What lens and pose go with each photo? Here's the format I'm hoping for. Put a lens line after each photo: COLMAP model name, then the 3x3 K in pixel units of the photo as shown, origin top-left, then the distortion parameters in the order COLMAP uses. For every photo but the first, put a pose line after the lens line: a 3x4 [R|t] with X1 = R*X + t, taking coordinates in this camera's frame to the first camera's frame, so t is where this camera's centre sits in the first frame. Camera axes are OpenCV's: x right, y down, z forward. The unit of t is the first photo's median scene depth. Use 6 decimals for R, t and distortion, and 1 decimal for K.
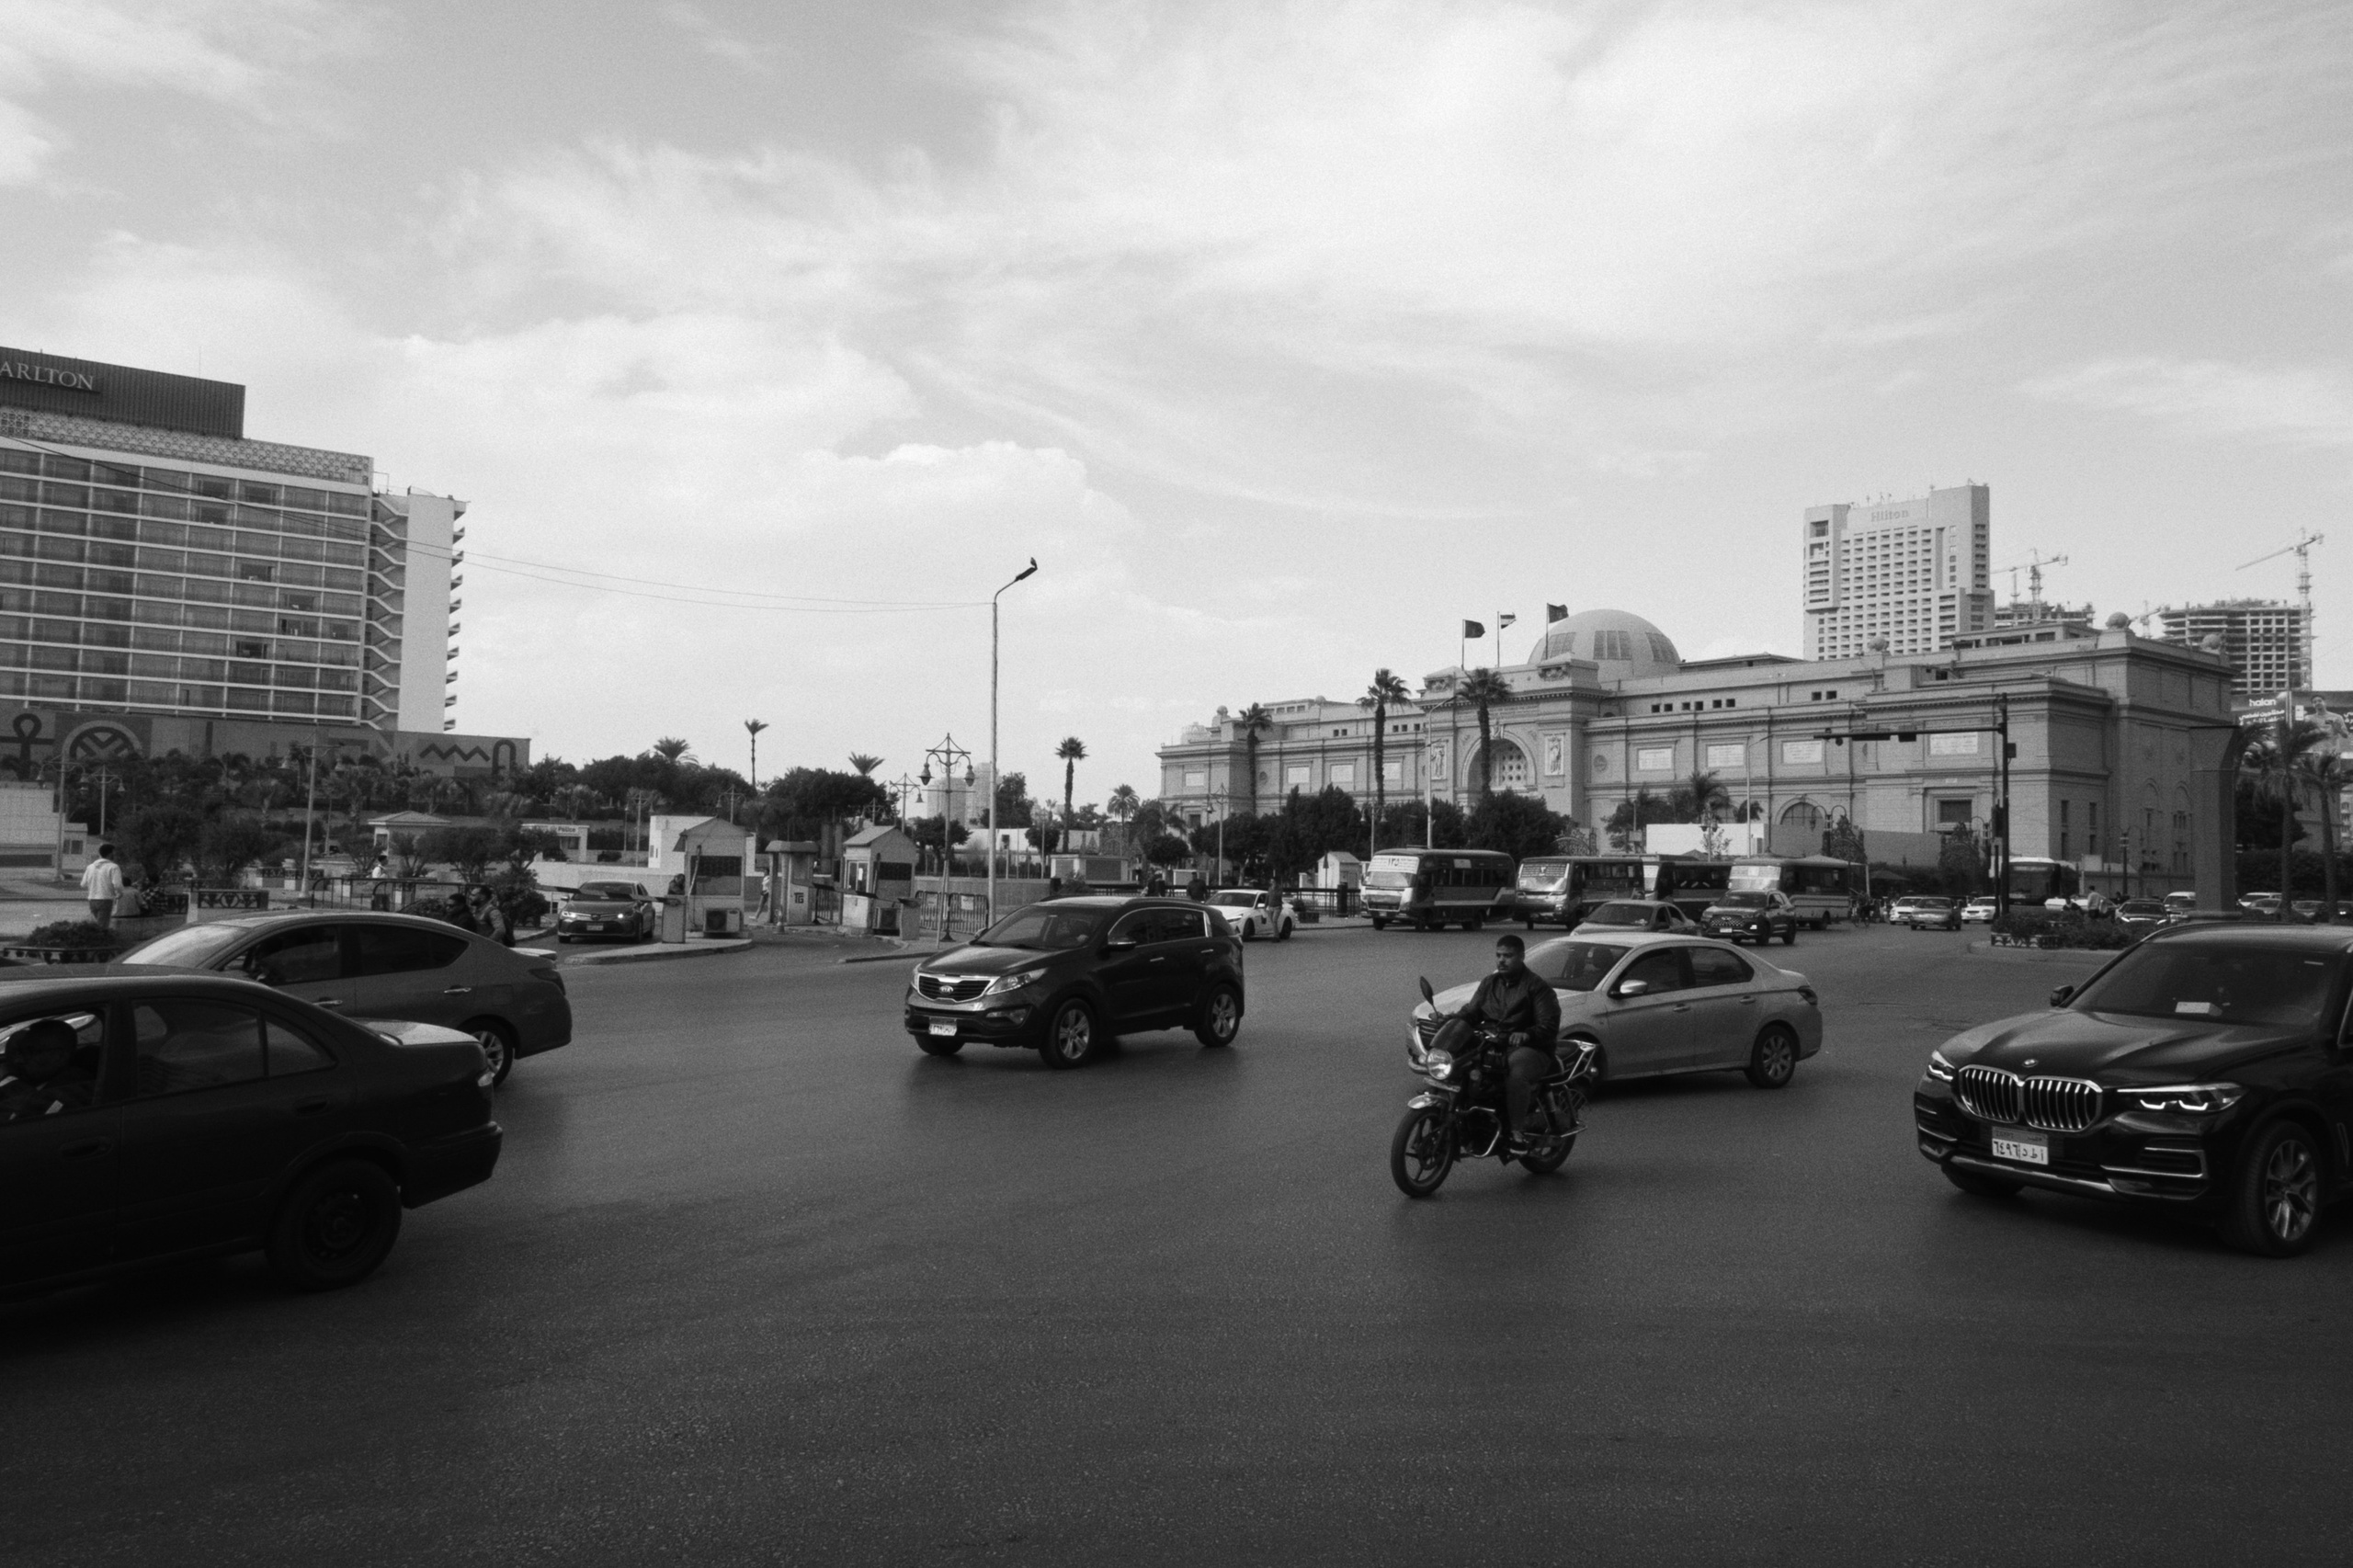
lens RADIAL K [[1595.3, 0, 1176.9], [0, 1595.3, 784.9], [0, 0, 1]] dist [0.016217, -0.020039]
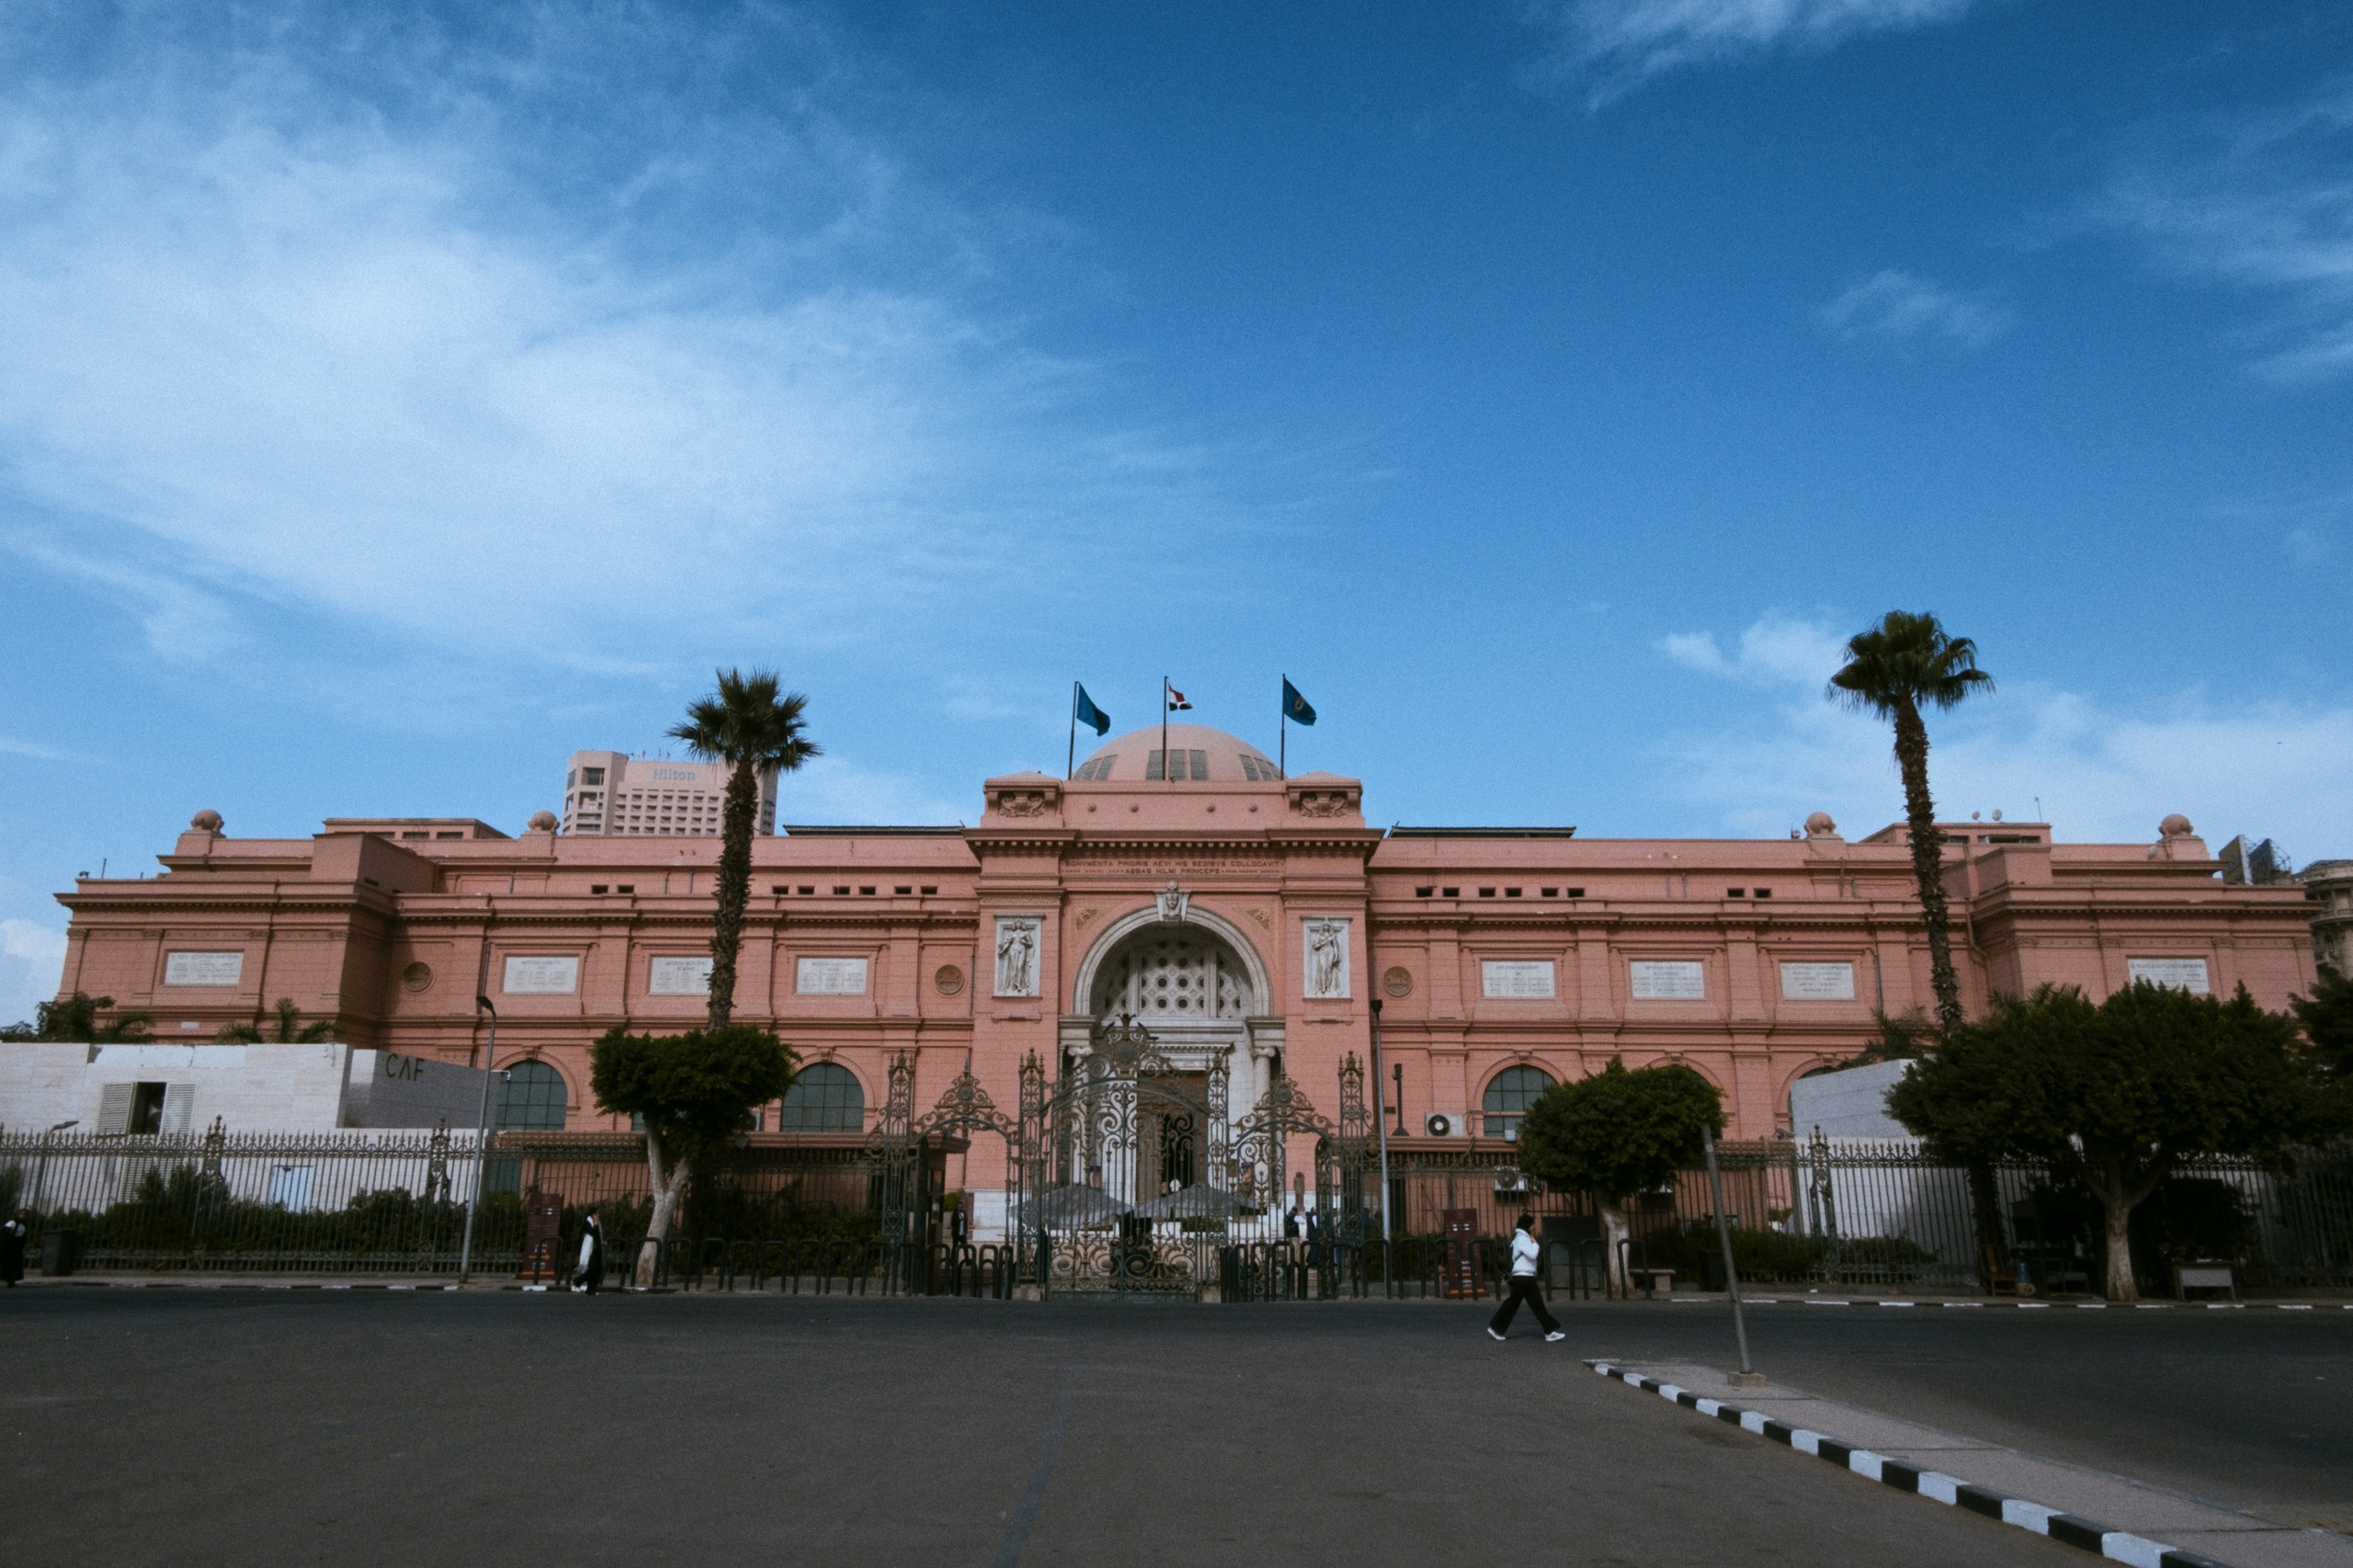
lens RADIAL K [[1595.3, 0, 1176.6], [0, 1595.3, 784.7], [0, 0, 1]] dist [0.016217, -0.020039]
pose [[0.624402, 0.179016, 0.760313, -0.175128], [-0.033058, 0.978567, -0.203256, 0.029358], [-0.780403, 0.101779, 0.616937, 0.660928]]
